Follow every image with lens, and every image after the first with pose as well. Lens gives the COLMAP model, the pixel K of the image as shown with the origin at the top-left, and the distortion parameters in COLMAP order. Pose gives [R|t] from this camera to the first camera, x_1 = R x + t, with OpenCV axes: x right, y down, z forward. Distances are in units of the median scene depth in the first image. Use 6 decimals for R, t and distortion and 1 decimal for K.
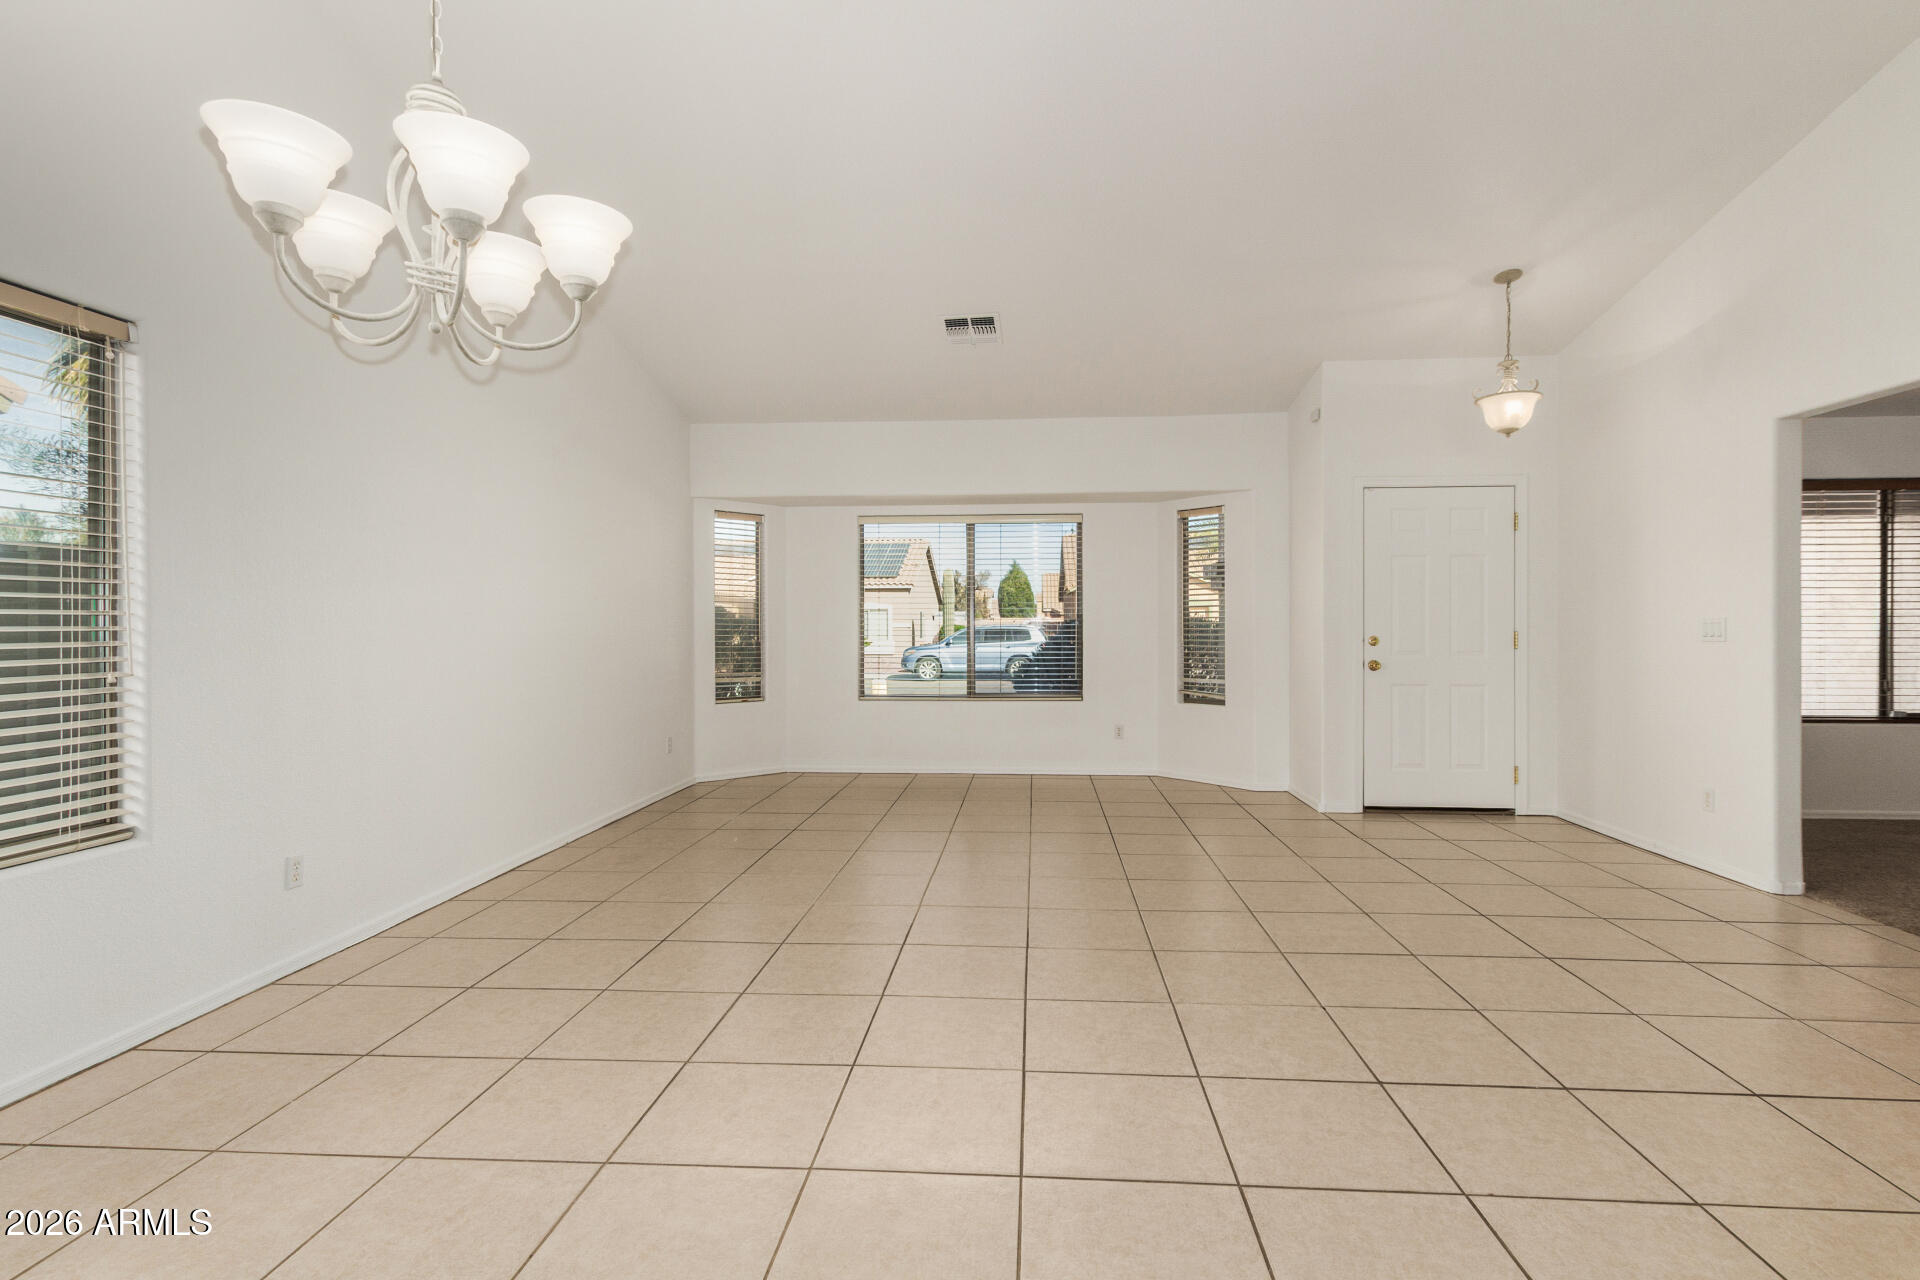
lens RADIAL K [[897.3, 0, 966.1], [0, 897.3, 631.7], [0, 0, 1]] dist [0.010217, -0.001628]
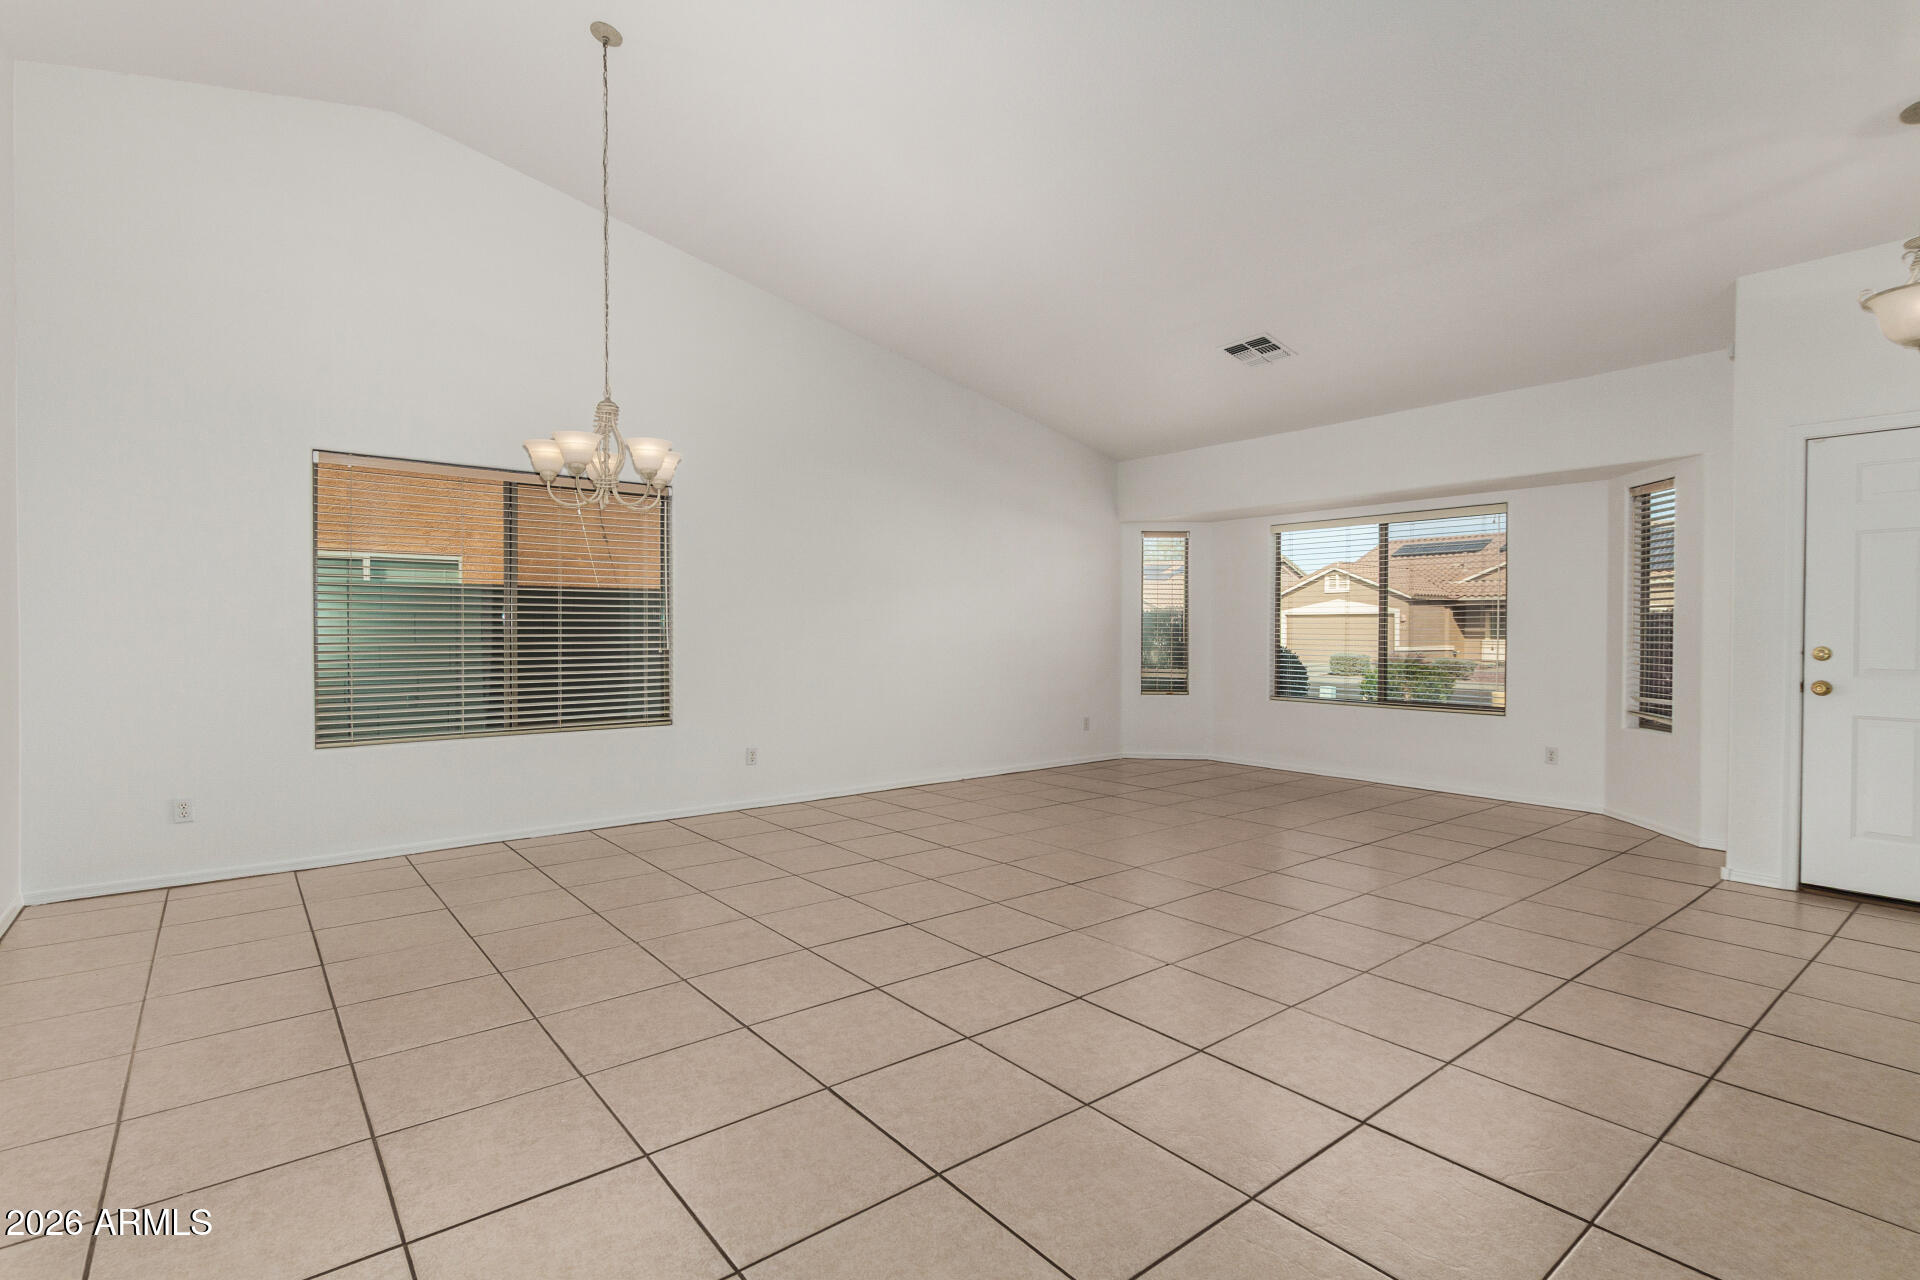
lens RADIAL K [[897.3, 0, 963.4], [0, 897.3, 640.1], [0, 0, 1]] dist [0.010217, -0.001628]
pose [[0.682292, 0.013392, -0.730957, 0.434063], [-0.009835, 0.999910, 0.009139, -0.000083], [0.731014, 0.000953, 0.682362, 0.014403]]
